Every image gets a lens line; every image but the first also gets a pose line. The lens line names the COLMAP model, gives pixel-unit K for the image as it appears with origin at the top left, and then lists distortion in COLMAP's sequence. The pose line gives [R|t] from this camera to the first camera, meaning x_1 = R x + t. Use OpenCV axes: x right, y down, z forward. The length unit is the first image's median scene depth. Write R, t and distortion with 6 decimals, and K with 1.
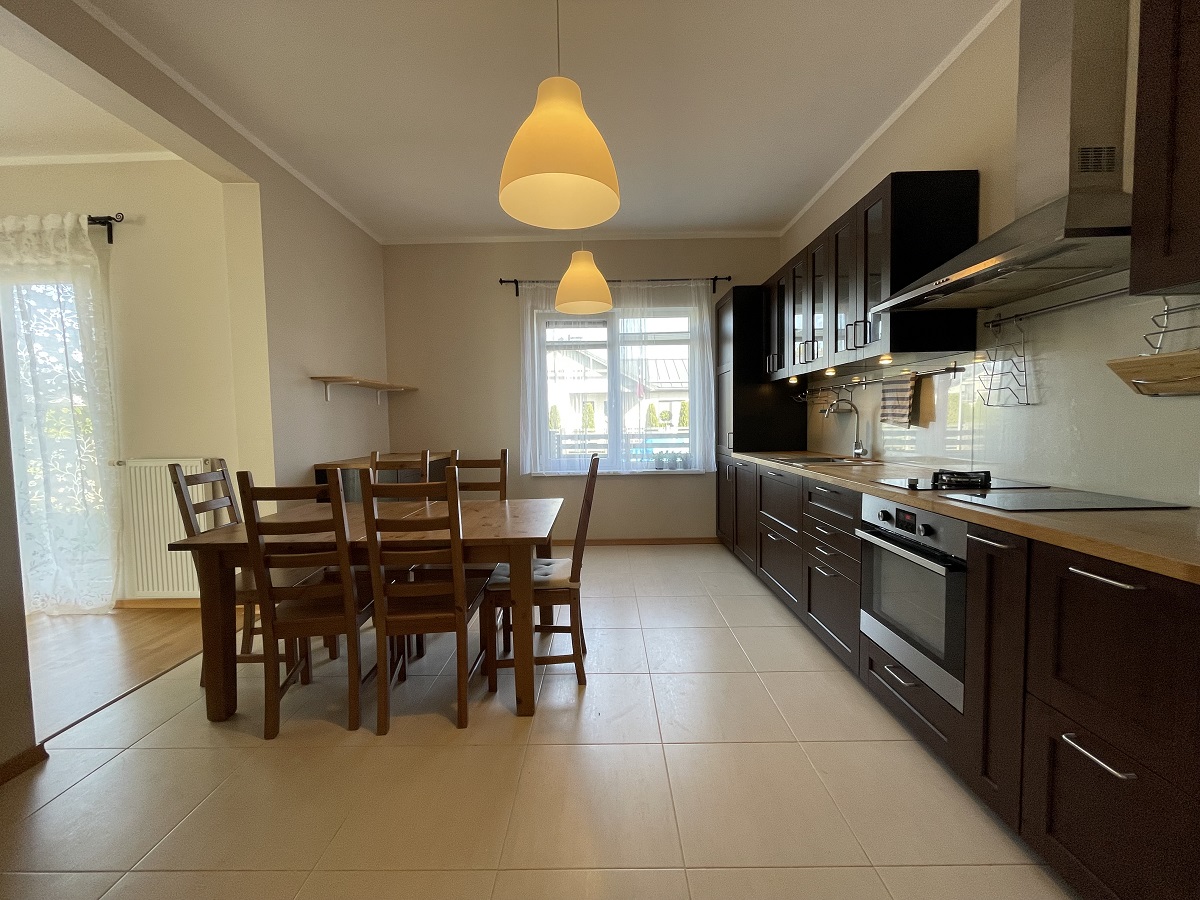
lens RADIAL K [[485.6, 0, 600.0], [0, 485.6, 450.0], [0, 0, 1]] dist [-0.004536, -0.000313]
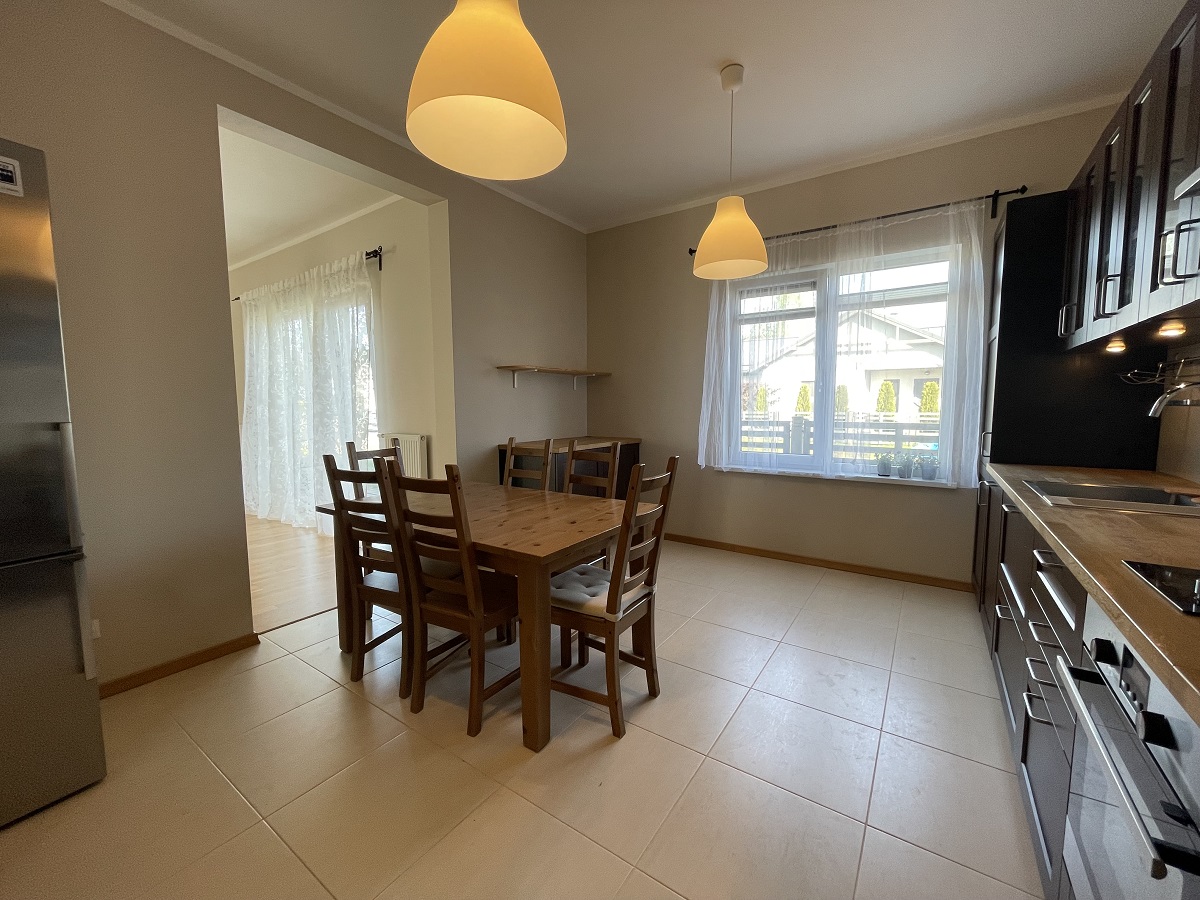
lens RADIAL K [[485.6, 0, 600.0], [0, 485.6, 450.0], [0, 0, 1]] dist [-0.004536, -0.000313]
pose [[0.827997, 0.066107, -0.556822, 0.229790], [-0.042491, 0.997568, 0.055248, -0.029519], [0.559120, -0.022085, 0.828792, 0.193097]]
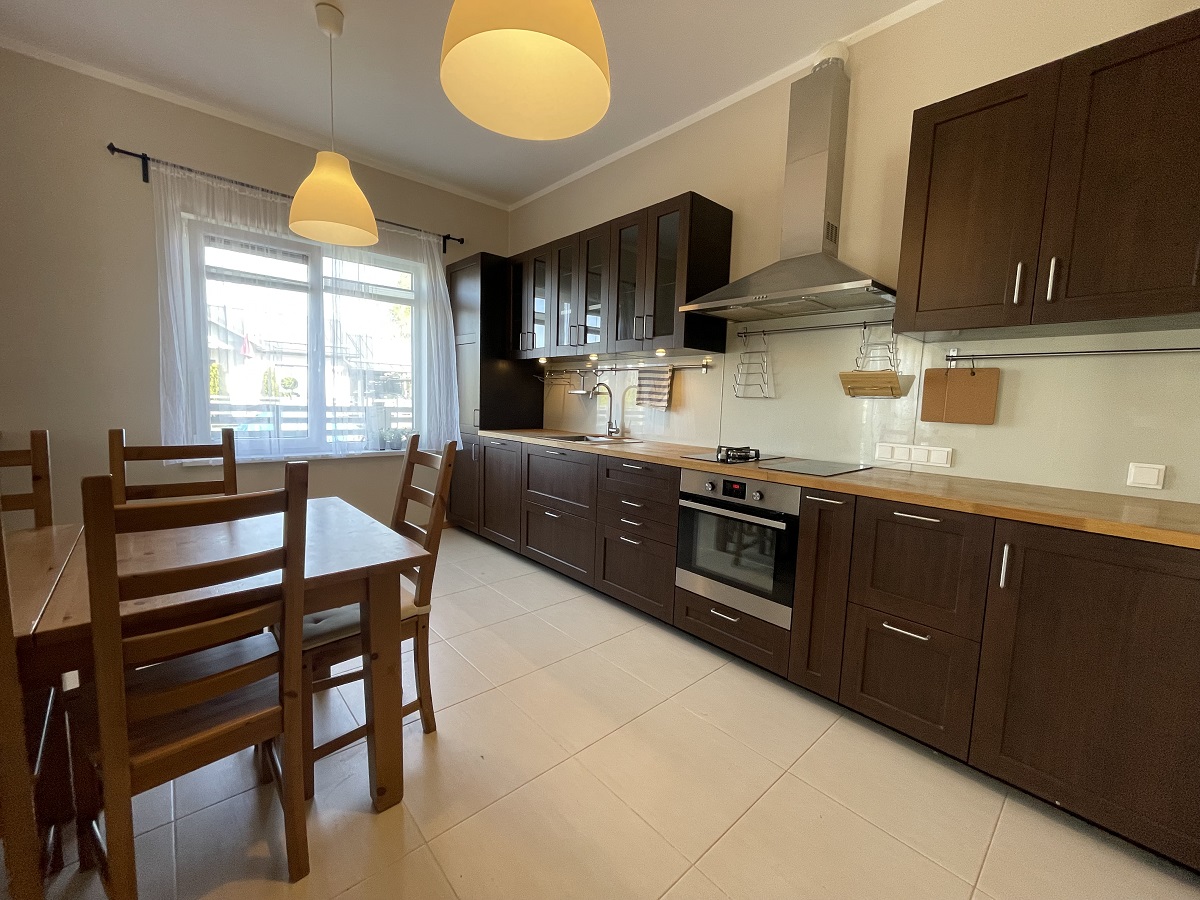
lens RADIAL K [[485.6, 0, 600.0], [0, 485.6, 450.0], [0, 0, 1]] dist [-0.004536, -0.000313]
pose [[0.736416, -0.028696, 0.675920, -0.219384], [-0.006278, 0.998767, 0.049242, -0.005760], [-0.676499, -0.040506, 0.735328, 0.163958]]
